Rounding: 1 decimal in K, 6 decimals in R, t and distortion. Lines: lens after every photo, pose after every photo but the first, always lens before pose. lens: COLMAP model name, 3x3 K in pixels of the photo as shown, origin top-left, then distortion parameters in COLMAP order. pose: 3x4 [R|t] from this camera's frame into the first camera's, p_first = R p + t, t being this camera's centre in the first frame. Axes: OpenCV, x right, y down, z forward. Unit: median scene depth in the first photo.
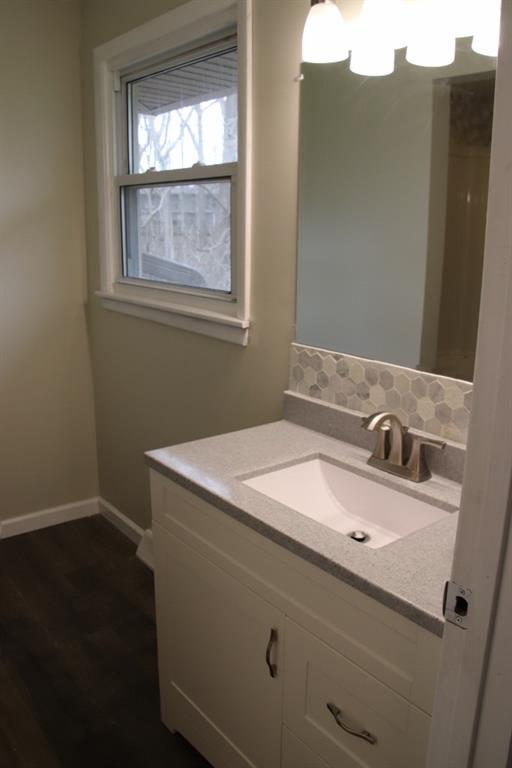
lens RADIAL K [[644.1, 0, 257.7], [0, 644.1, 382.5], [0, 0, 1]] dist [-0.170419, 0.124835]
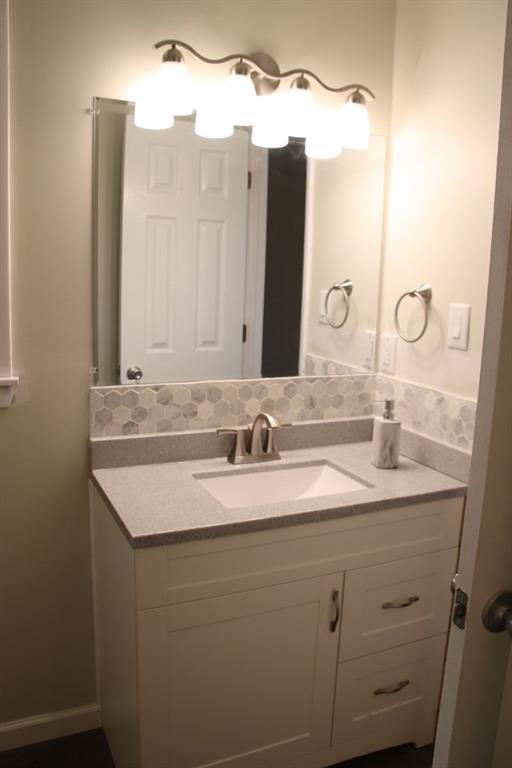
lens RADIAL K [[644.1, 0, 258.2], [0, 644.1, 381.4], [0, 0, 1]] dist [-0.170419, 0.124835]
pose [[0.216716, -0.175458, 0.960338, -0.878119], [0.198876, 0.971022, 0.132531, -0.161556], [-0.955763, 0.162267, 0.245331, 0.593928]]
